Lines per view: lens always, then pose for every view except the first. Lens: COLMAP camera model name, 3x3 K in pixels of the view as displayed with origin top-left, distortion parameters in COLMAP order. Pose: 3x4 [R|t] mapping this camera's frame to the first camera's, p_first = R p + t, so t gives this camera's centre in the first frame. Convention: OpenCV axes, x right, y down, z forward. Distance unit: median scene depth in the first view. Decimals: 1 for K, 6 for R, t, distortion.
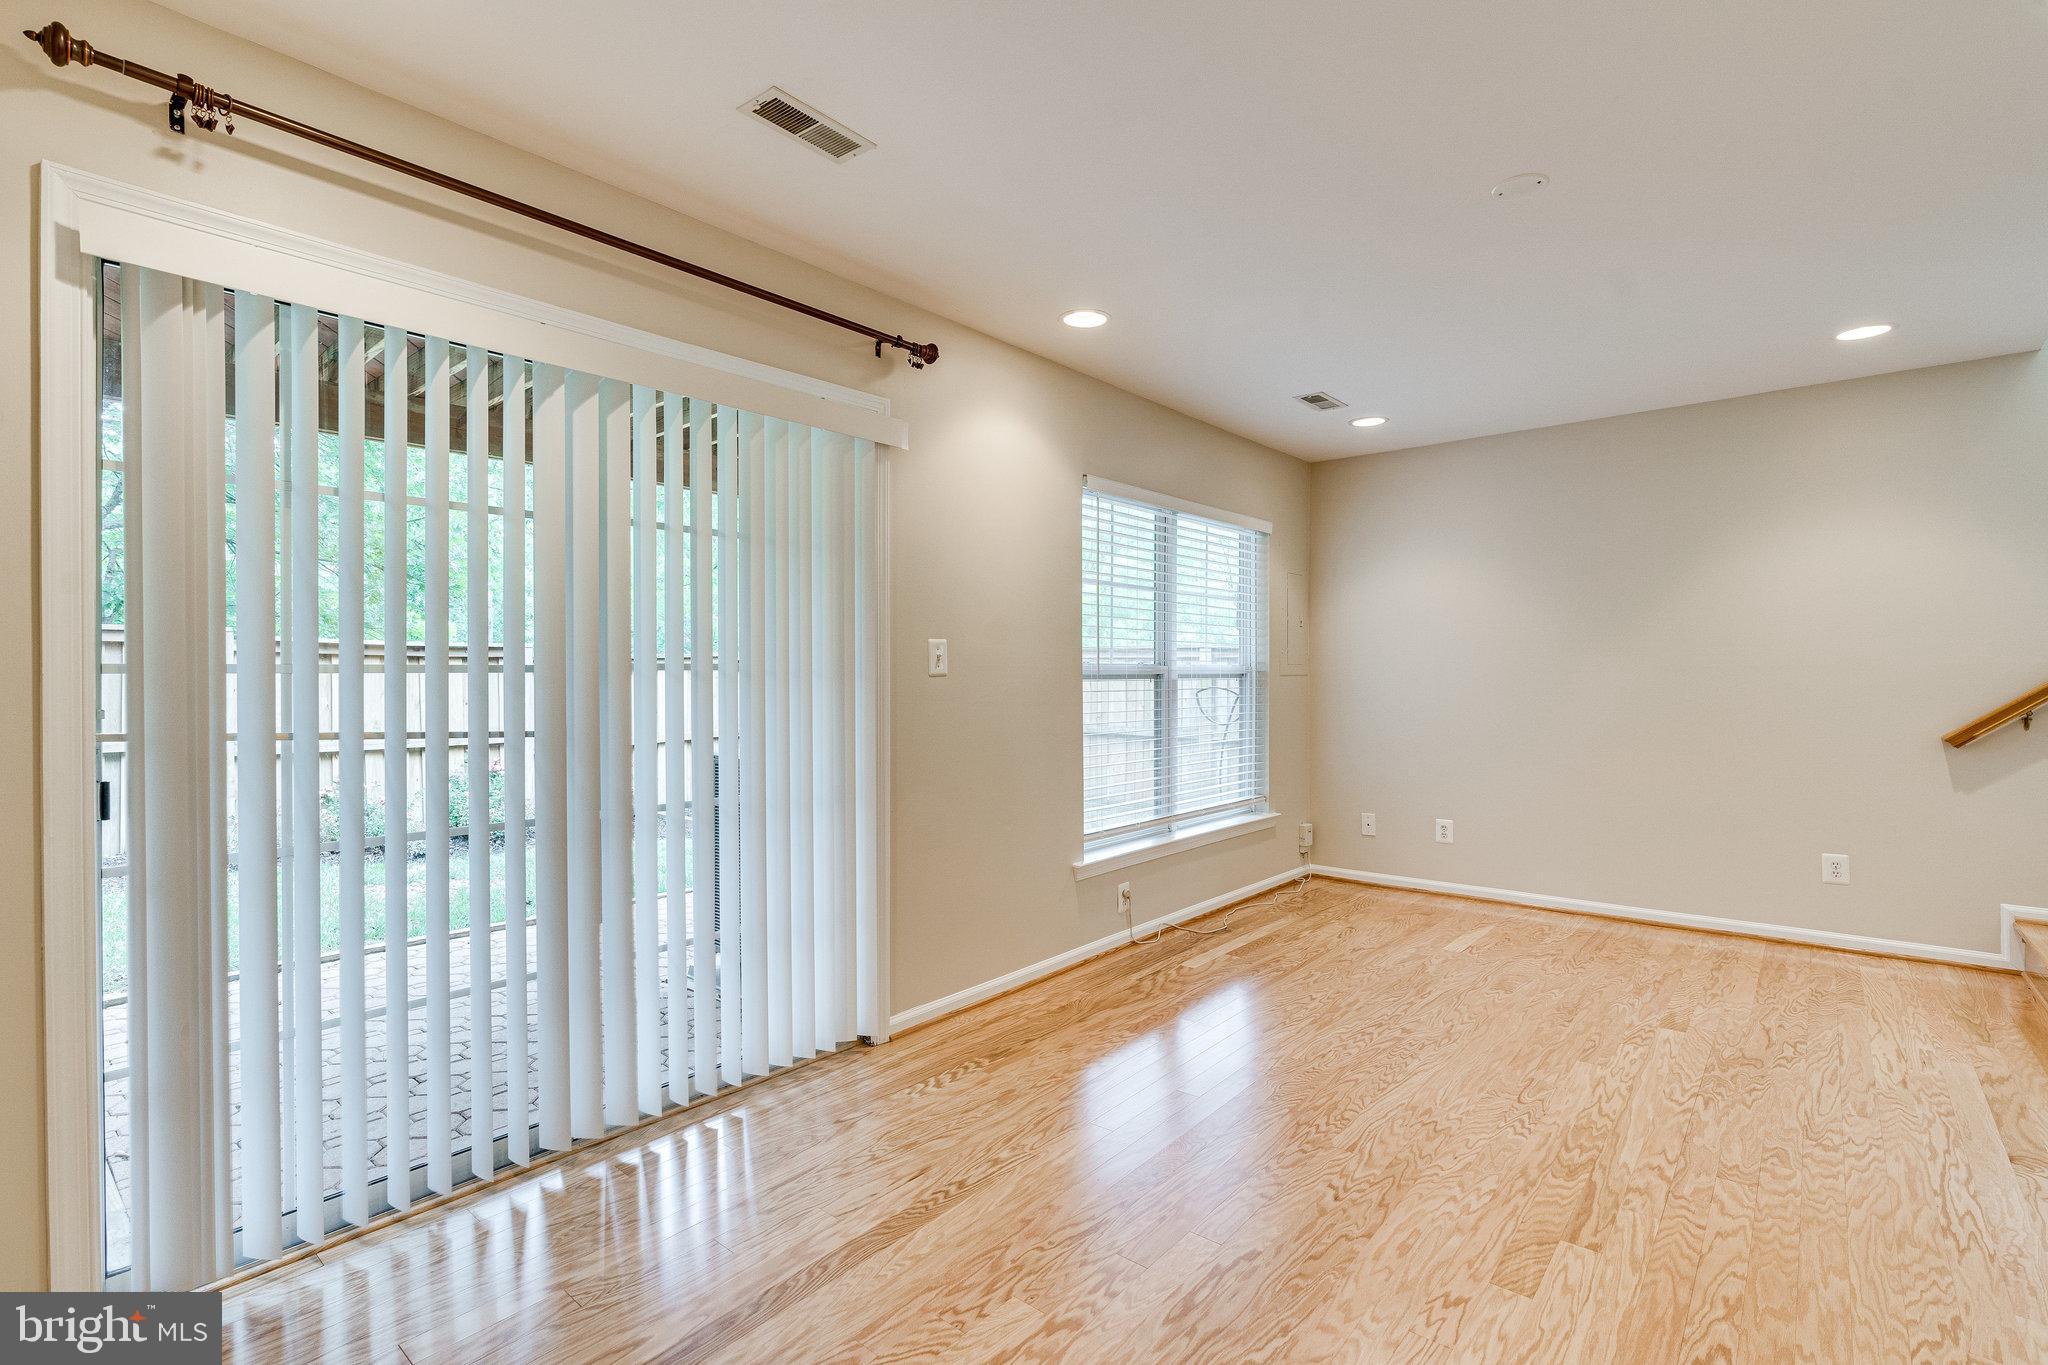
lens RADIAL K [[924.8, 0, 1022.4], [0, 924.8, 678.0], [0, 0, 1]] dist [-0.013514, 0.004114]
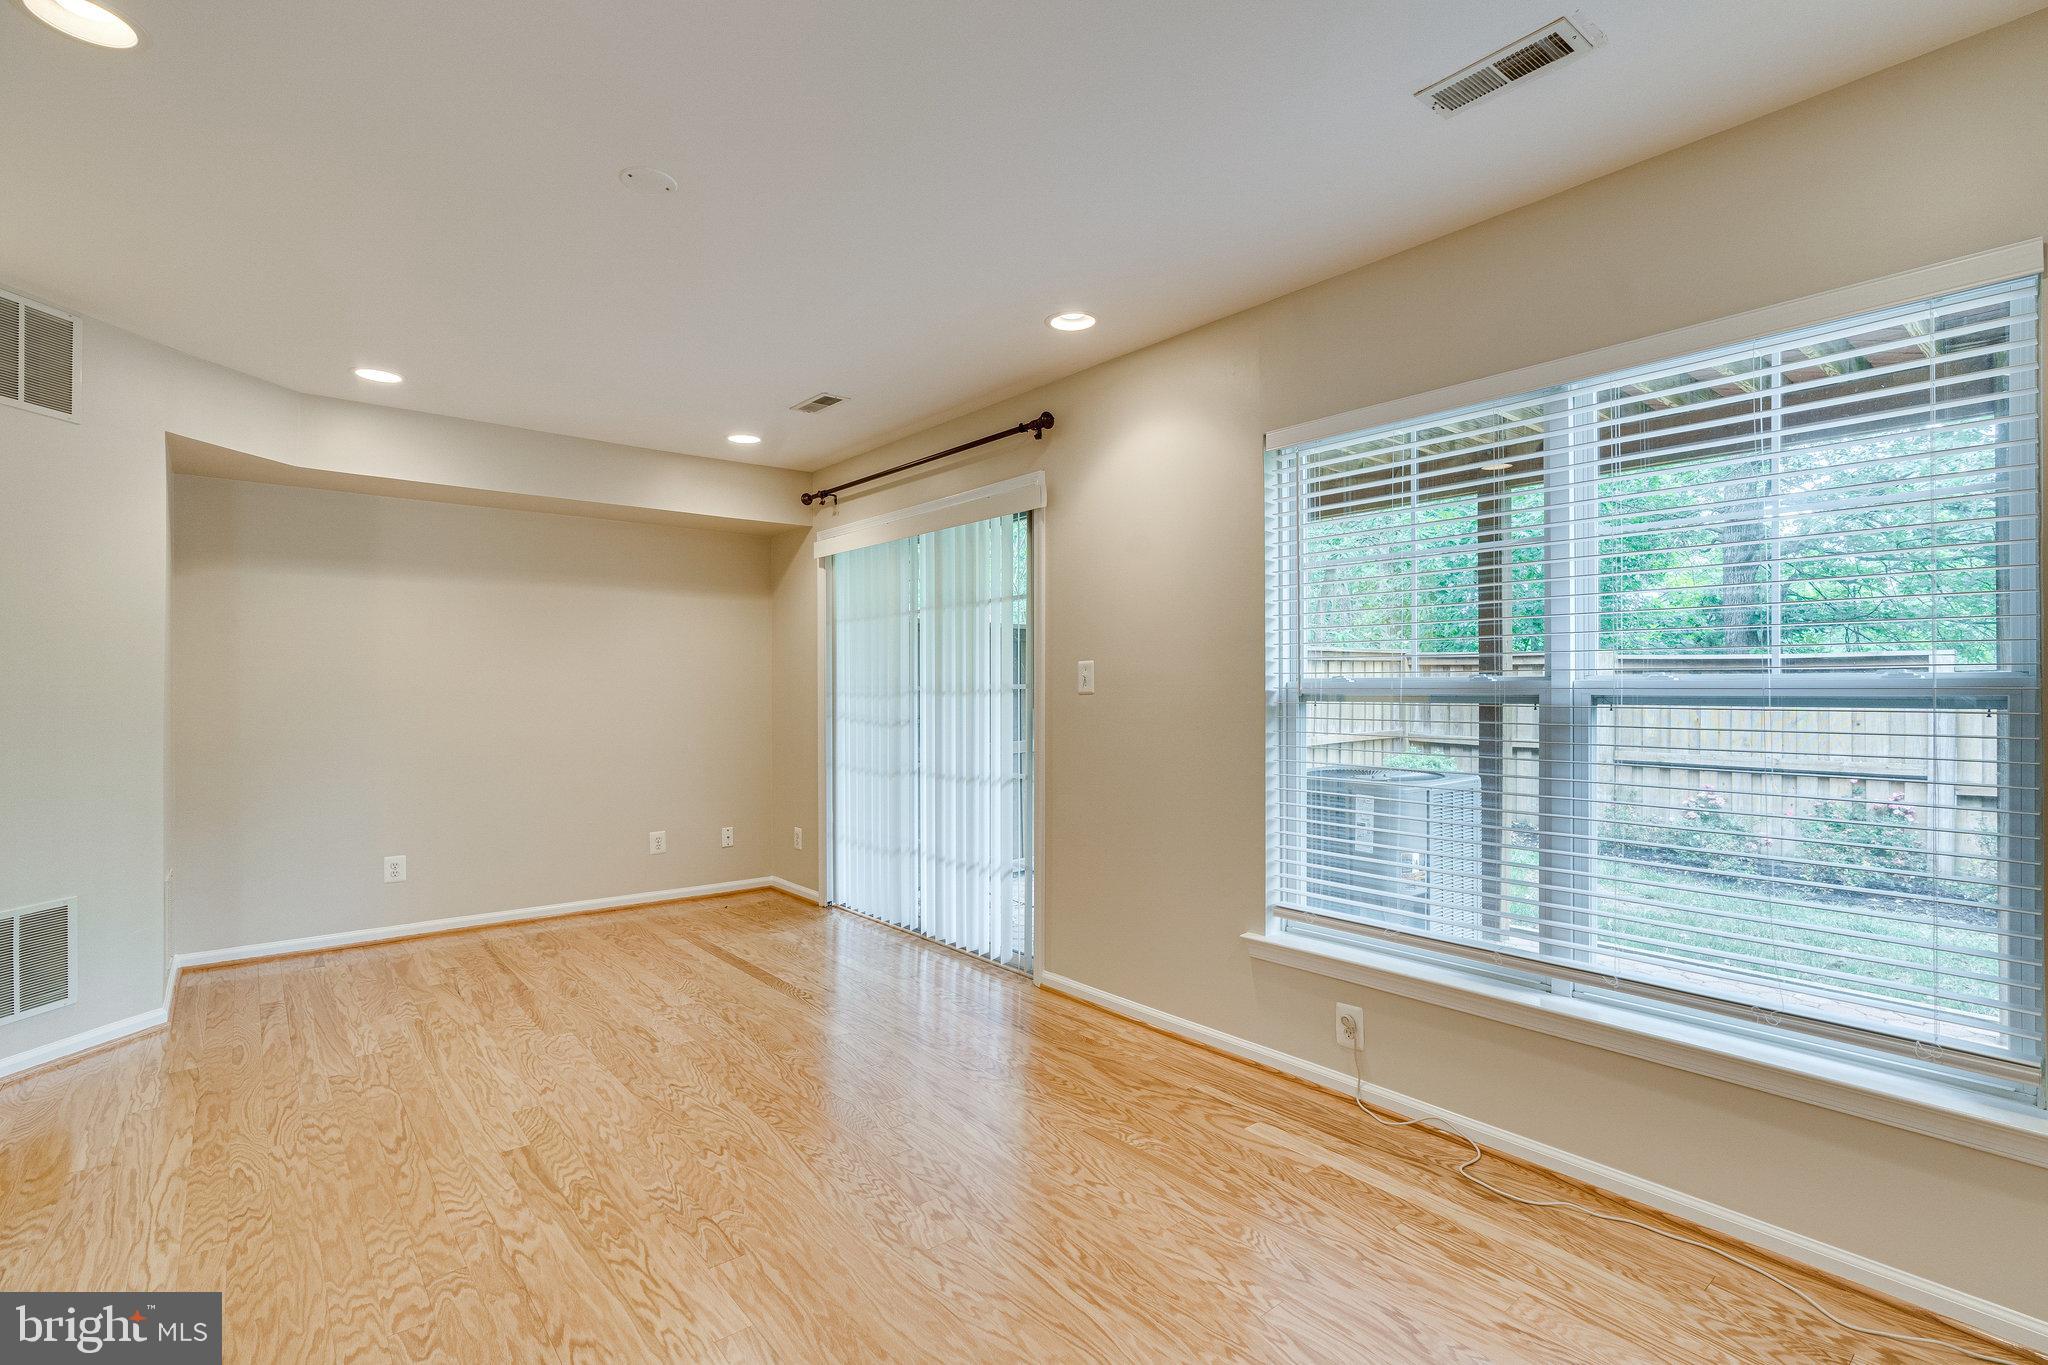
lens RADIAL K [[927.0, 0, 1026.6], [0, 927.0, 693.4], [0, 0, 1]] dist [-0.003591, 0.000750]
pose [[-0.150786, 0.008566, -0.988529, 1.029214], [-0.002226, 0.999957, 0.009005, -0.013368], [0.988564, 0.003558, -0.150761, 1.104058]]
